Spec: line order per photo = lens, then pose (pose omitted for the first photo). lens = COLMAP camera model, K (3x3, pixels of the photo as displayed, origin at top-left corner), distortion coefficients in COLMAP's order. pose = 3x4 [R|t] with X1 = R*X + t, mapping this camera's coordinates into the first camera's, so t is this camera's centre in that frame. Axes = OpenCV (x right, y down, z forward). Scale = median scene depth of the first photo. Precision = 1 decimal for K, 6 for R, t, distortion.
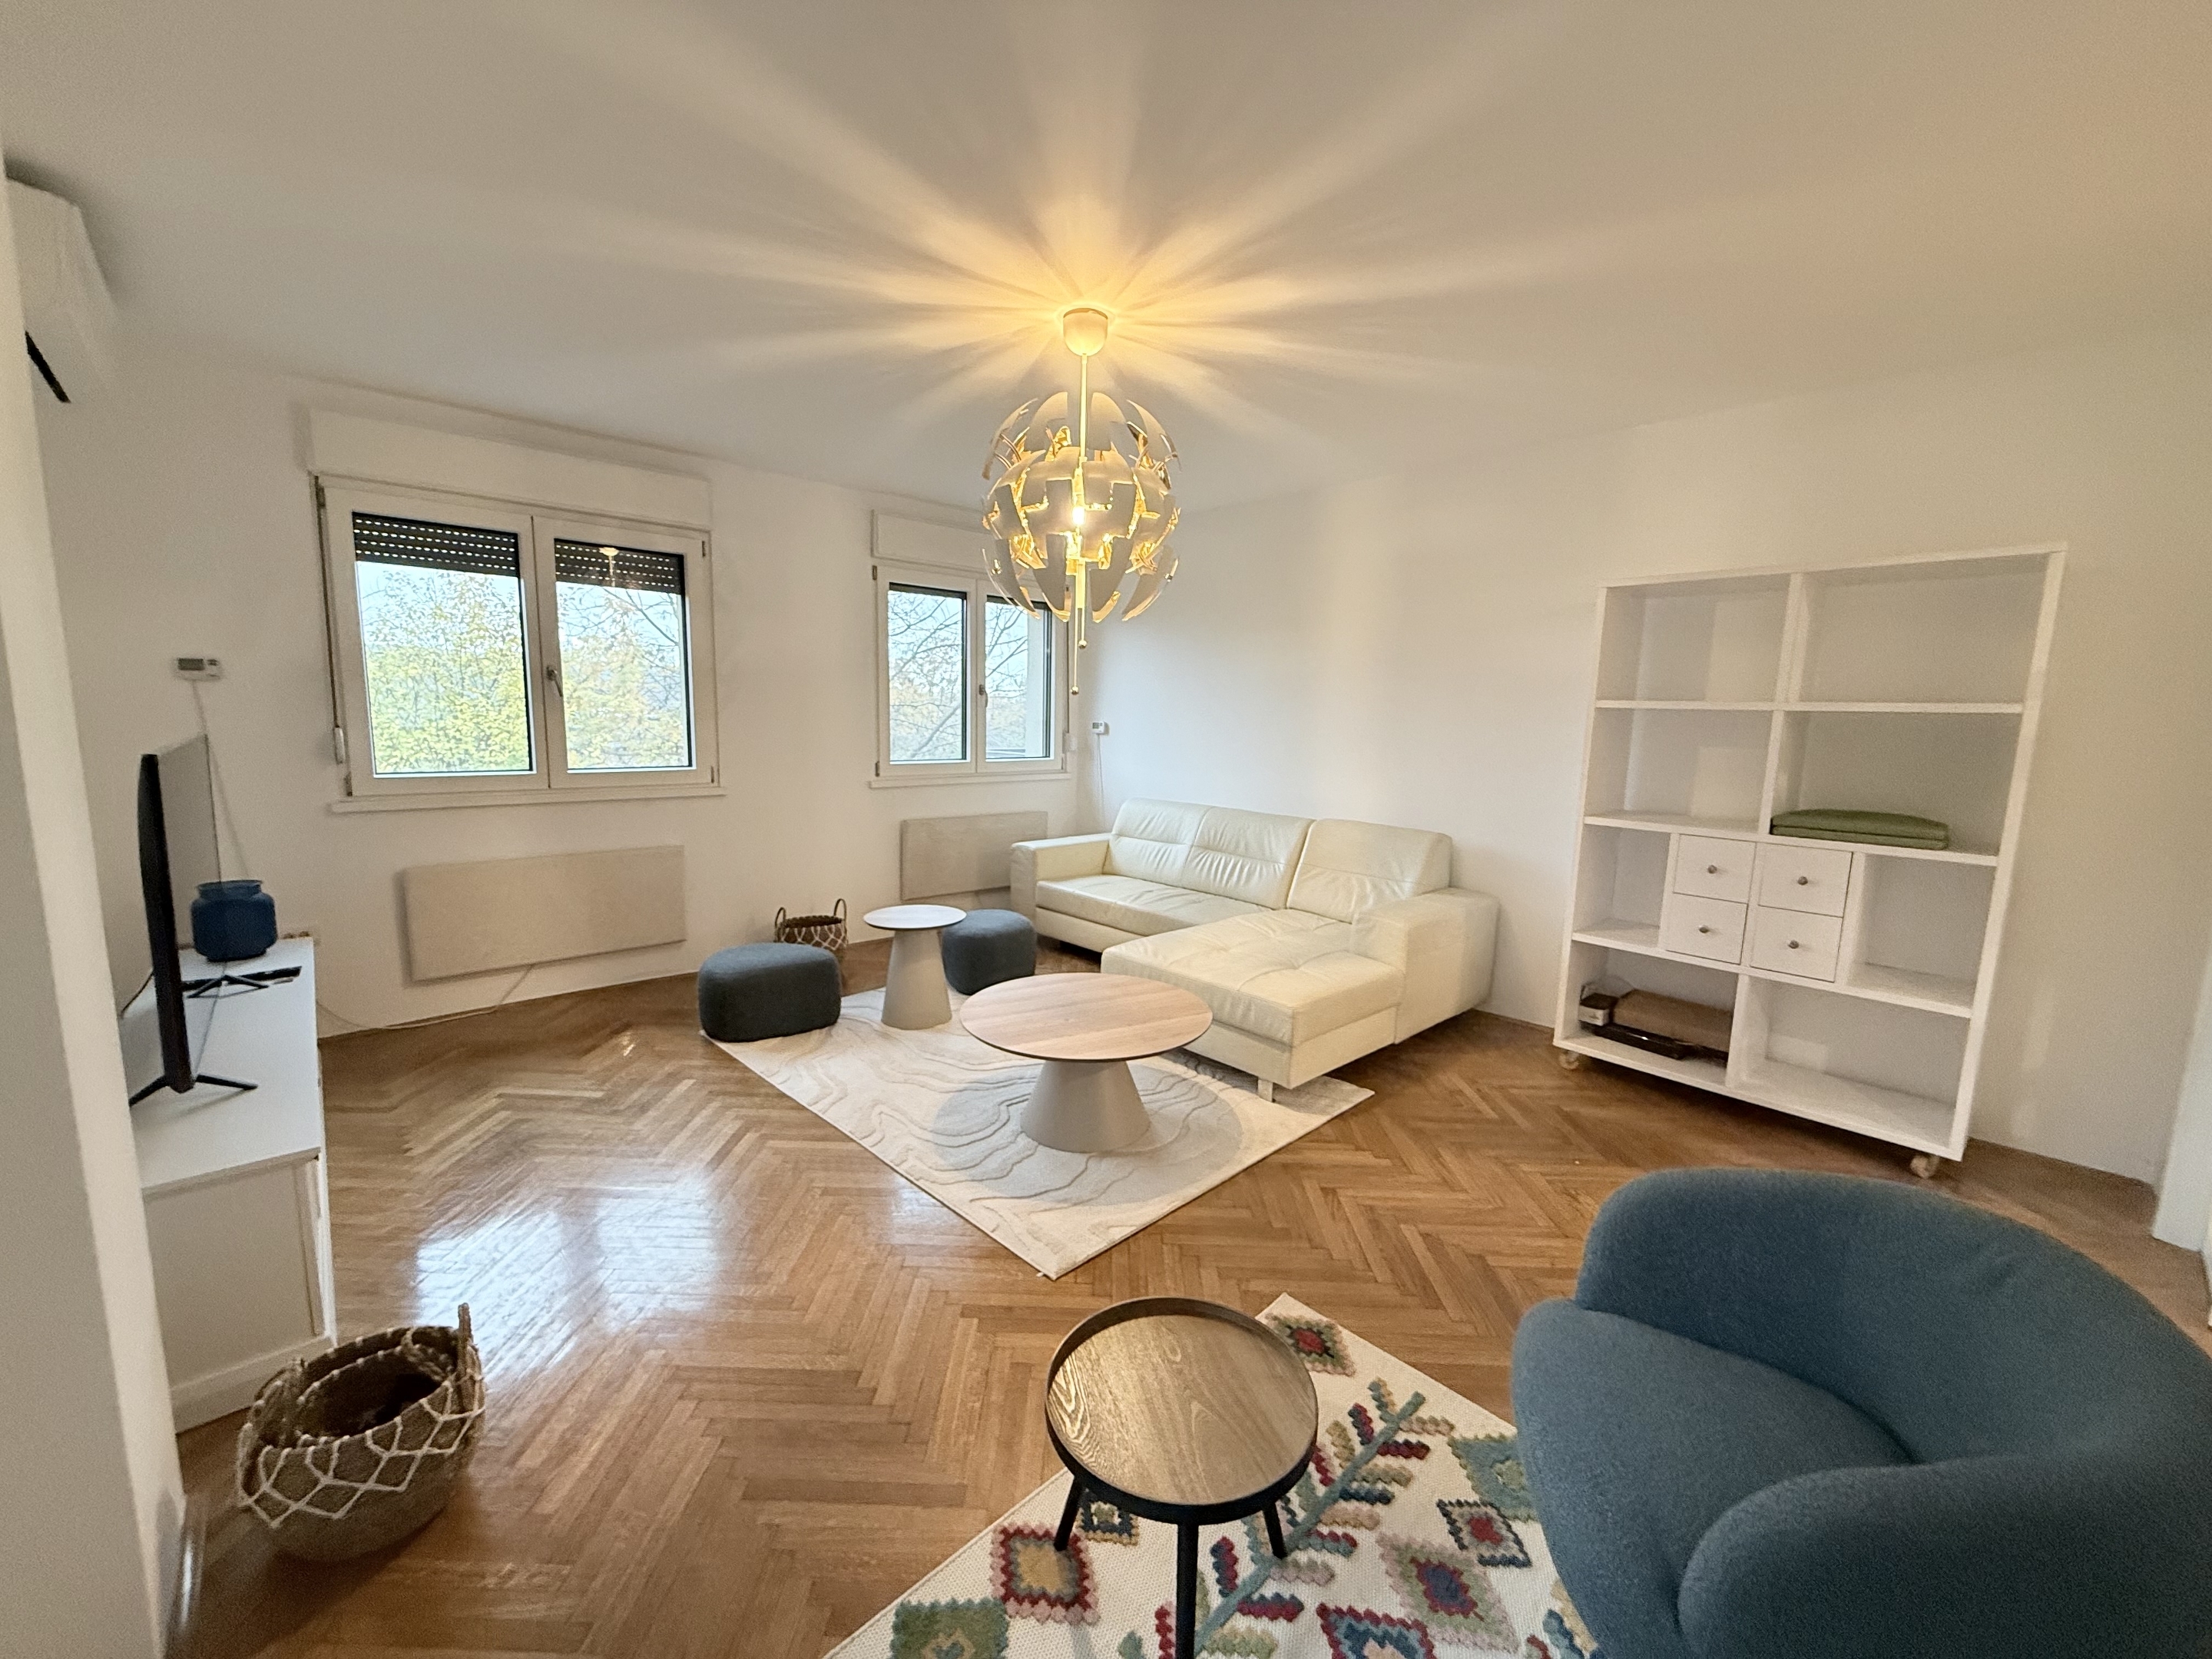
lens RADIAL K [[877.6, 0, 1104.1], [0, 877.6, 835.0], [0, 0, 1]] dist [-0.000618, -0.000213]
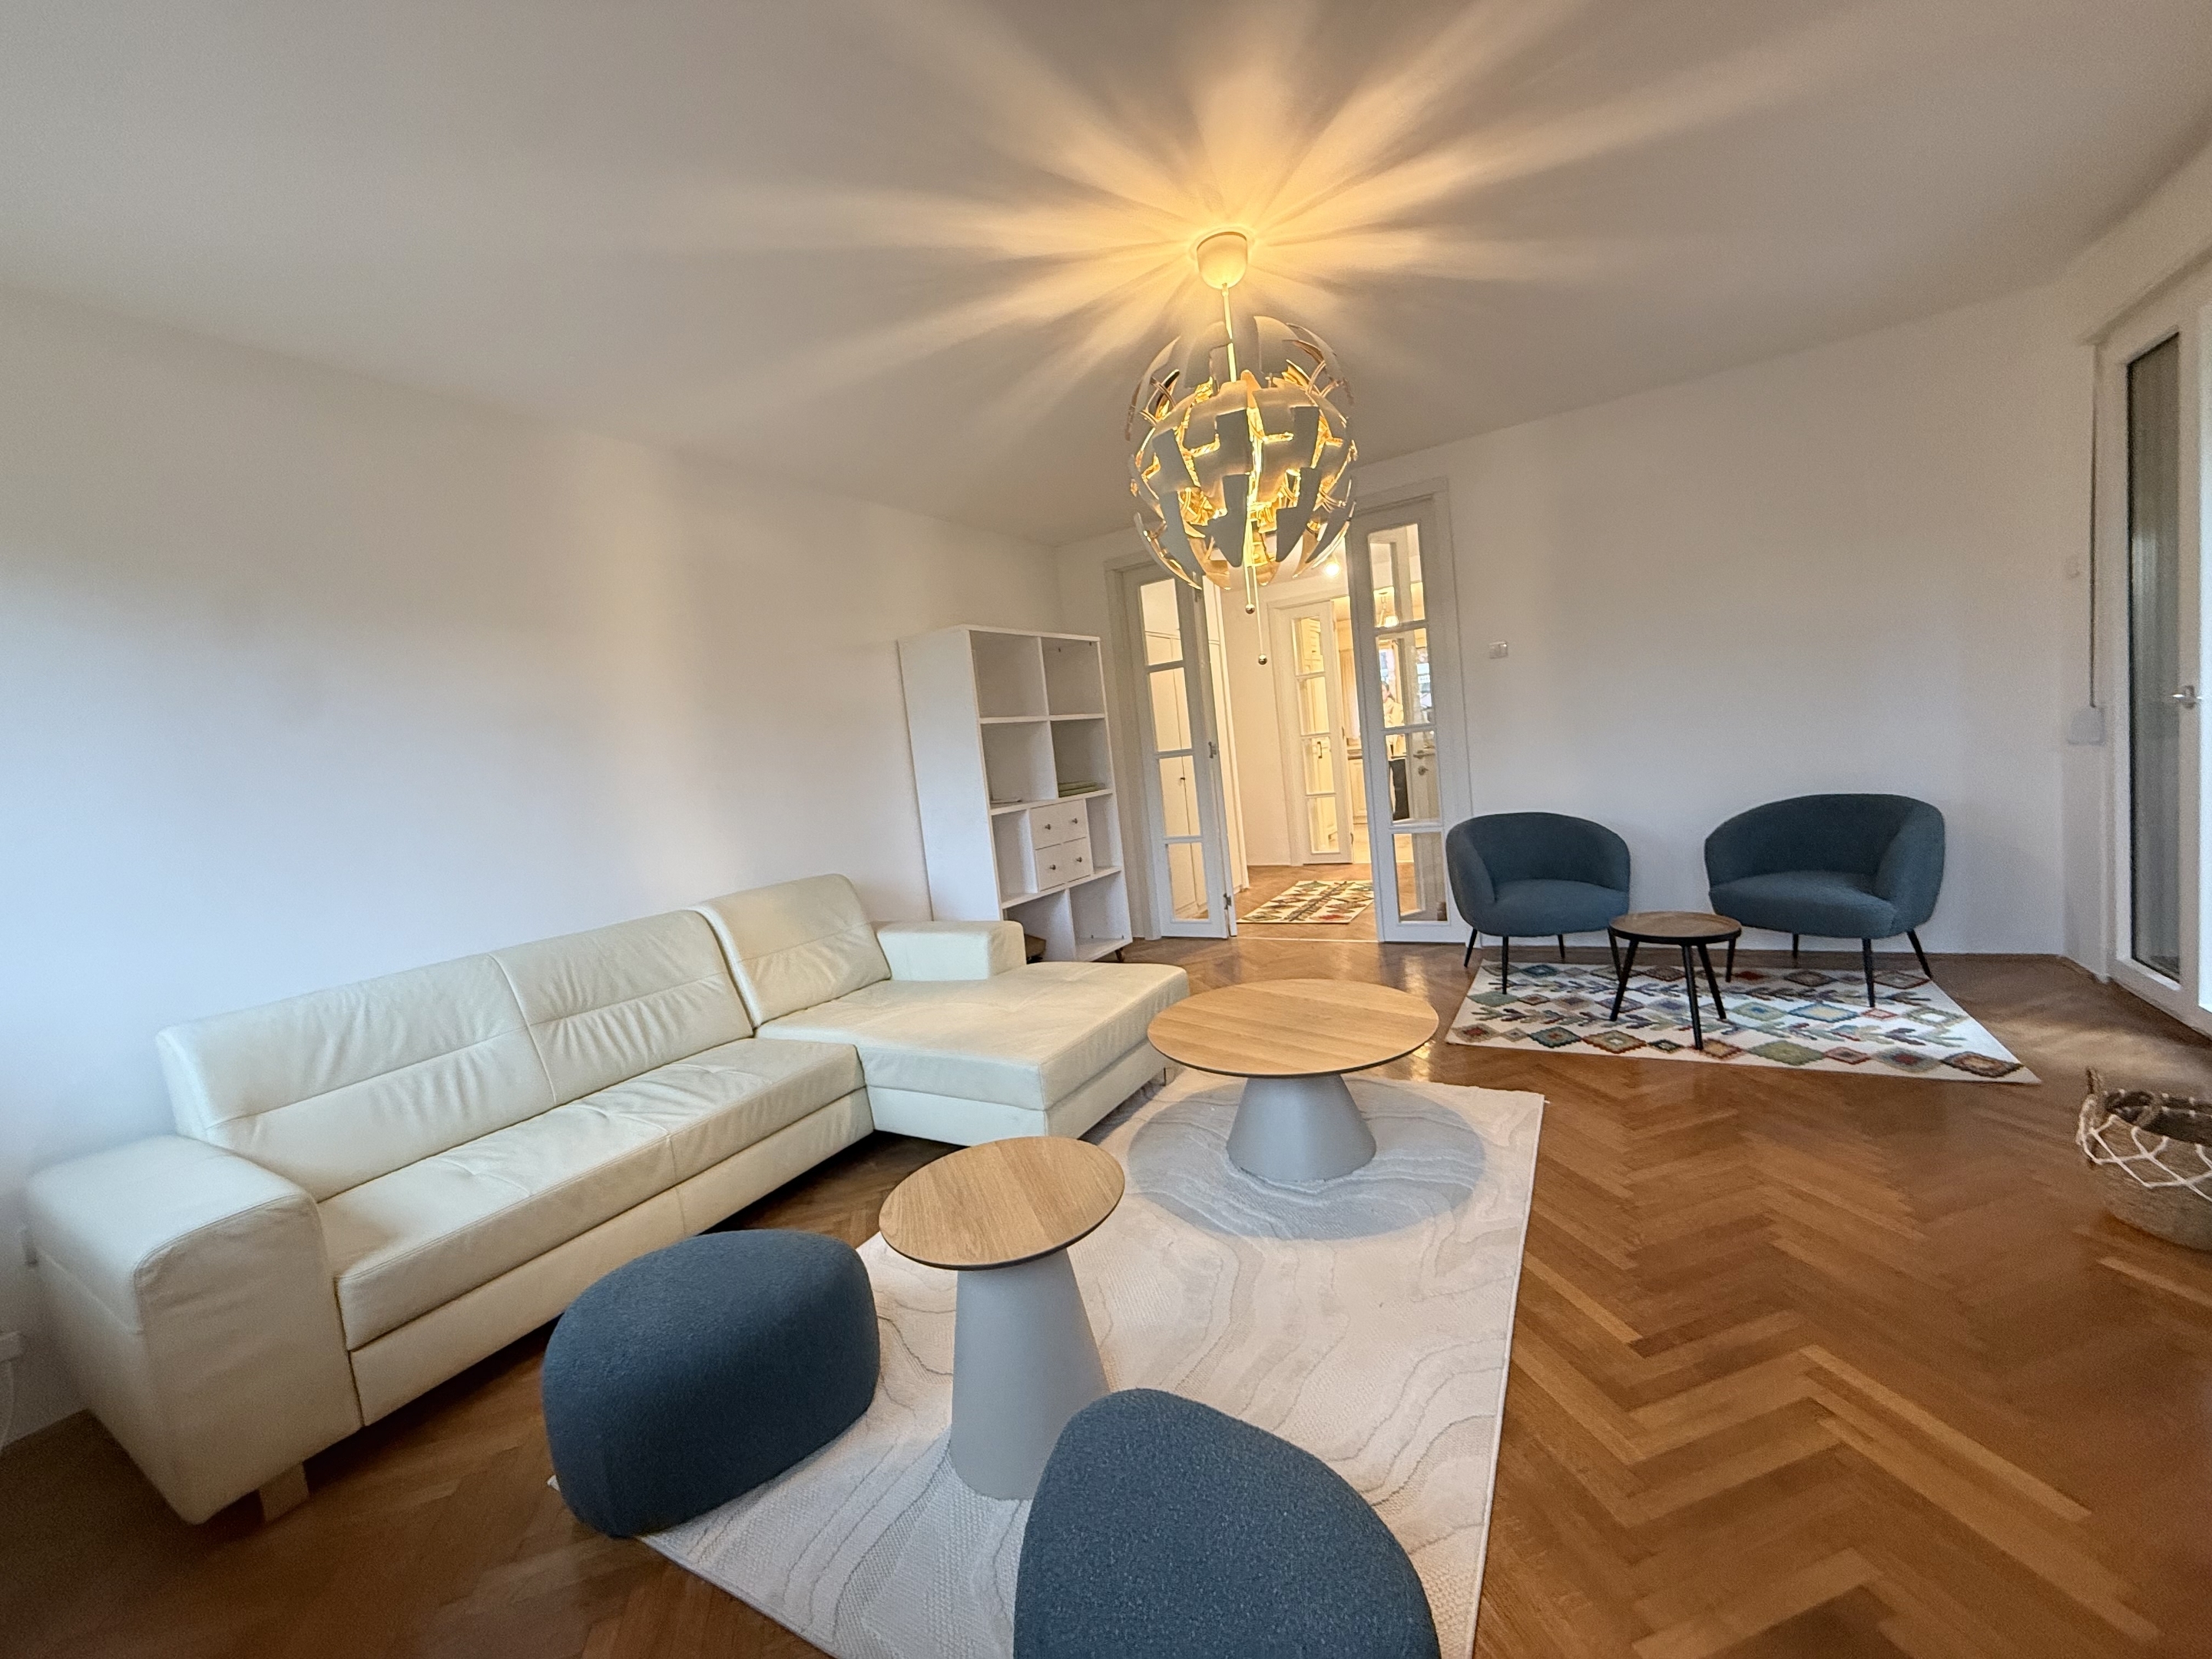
lens RADIAL K [[877.6, 0, 1099.3], [0, 877.6, 839.2], [0, 0, 1]] dist [-0.000618, -0.000213]
pose [[-0.261576, -0.089690, 0.961007, -0.718841], [0.239751, 0.958429, 0.154707, -0.141421], [-0.934932, 0.270870, -0.229199, 1.182022]]
